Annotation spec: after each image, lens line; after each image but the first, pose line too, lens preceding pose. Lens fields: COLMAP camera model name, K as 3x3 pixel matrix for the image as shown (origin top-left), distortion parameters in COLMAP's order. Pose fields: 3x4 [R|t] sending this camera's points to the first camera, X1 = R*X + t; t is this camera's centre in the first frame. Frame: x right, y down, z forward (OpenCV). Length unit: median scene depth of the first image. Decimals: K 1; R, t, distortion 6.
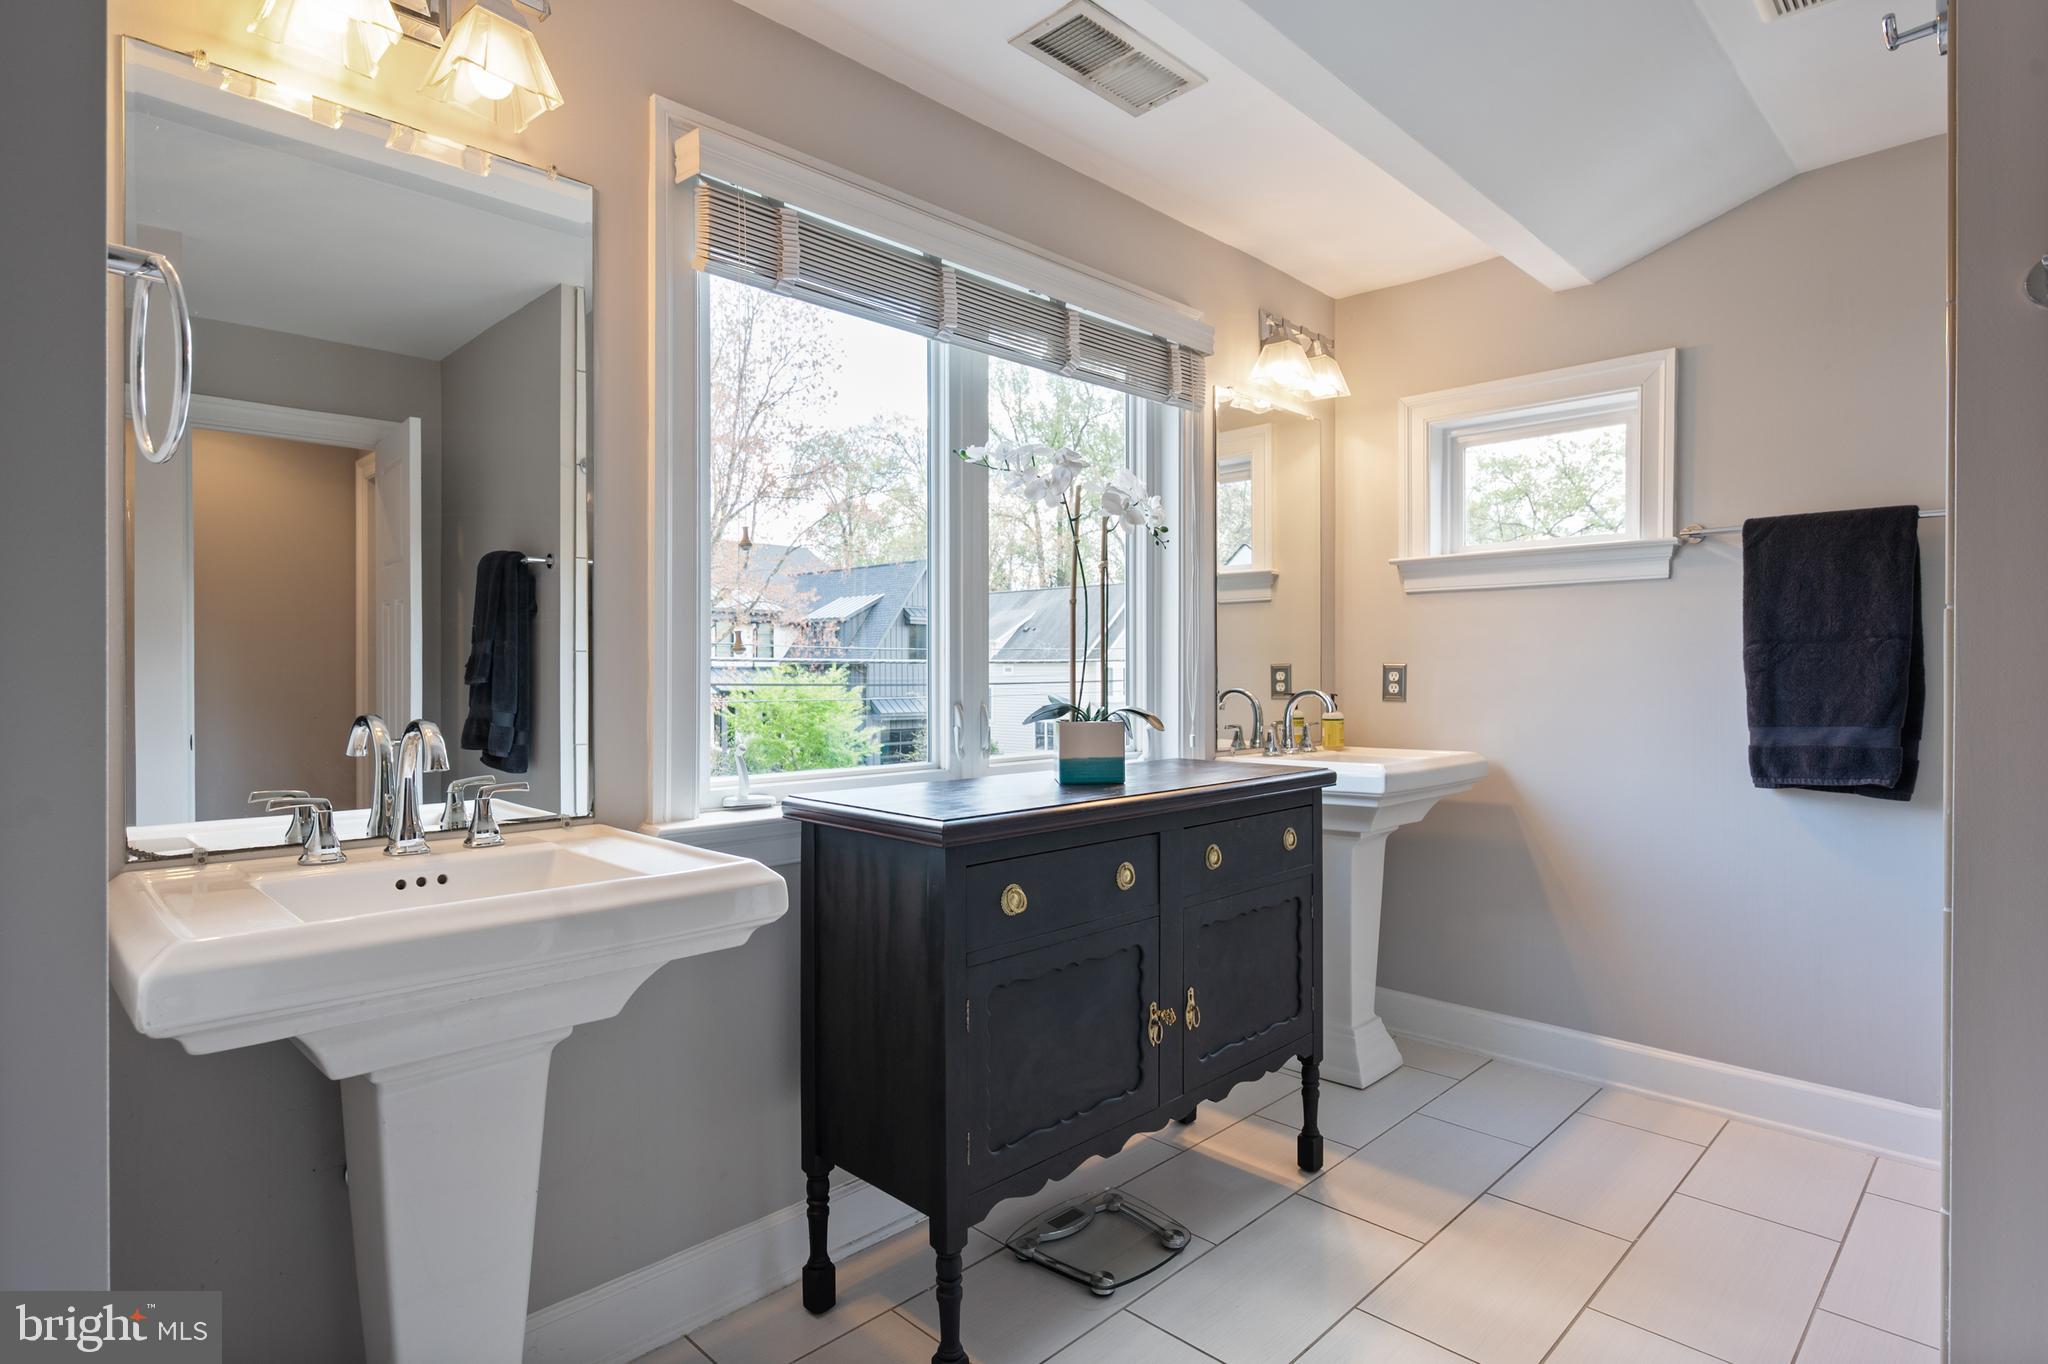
lens RADIAL K [[1072.2, 0, 1008.7], [0, 1072.2, 677.7], [0, 0, 1]] dist [0.002469, -0.000179]
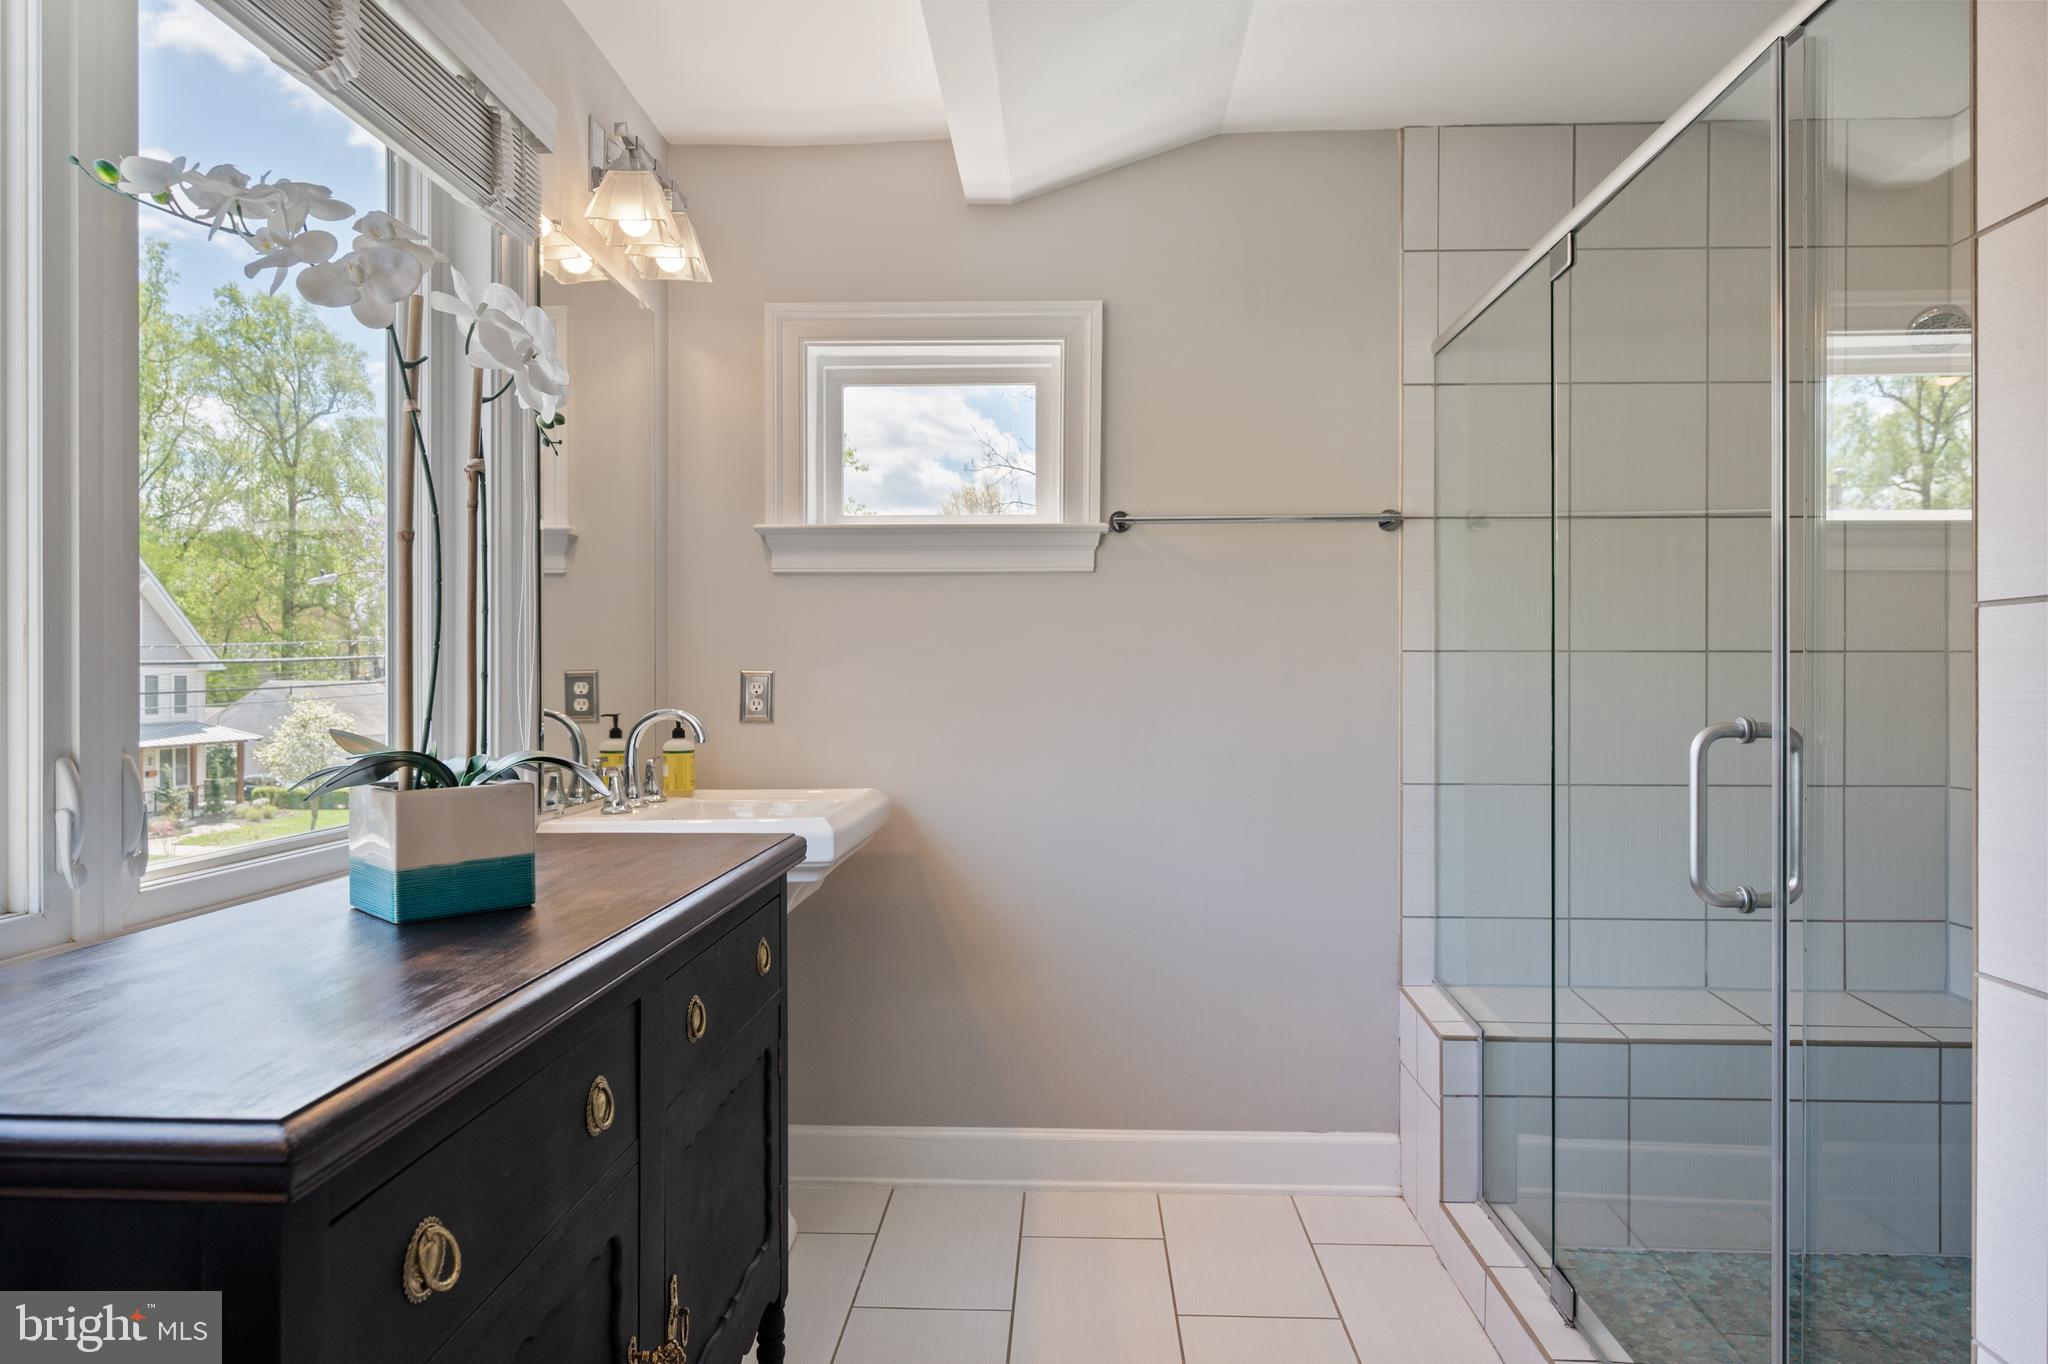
lens RADIAL K [[1247.2, 0, 1042.0], [0, 1247.2, 675.9], [0, 0, 1]] dist [-0.001374, -0.000766]
pose [[0.729317, 0.001491, 0.684174, -0.088433], [0.006514, 0.999937, -0.009122, -0.000944], [-0.684145, 0.011109, 0.729261, 0.311202]]
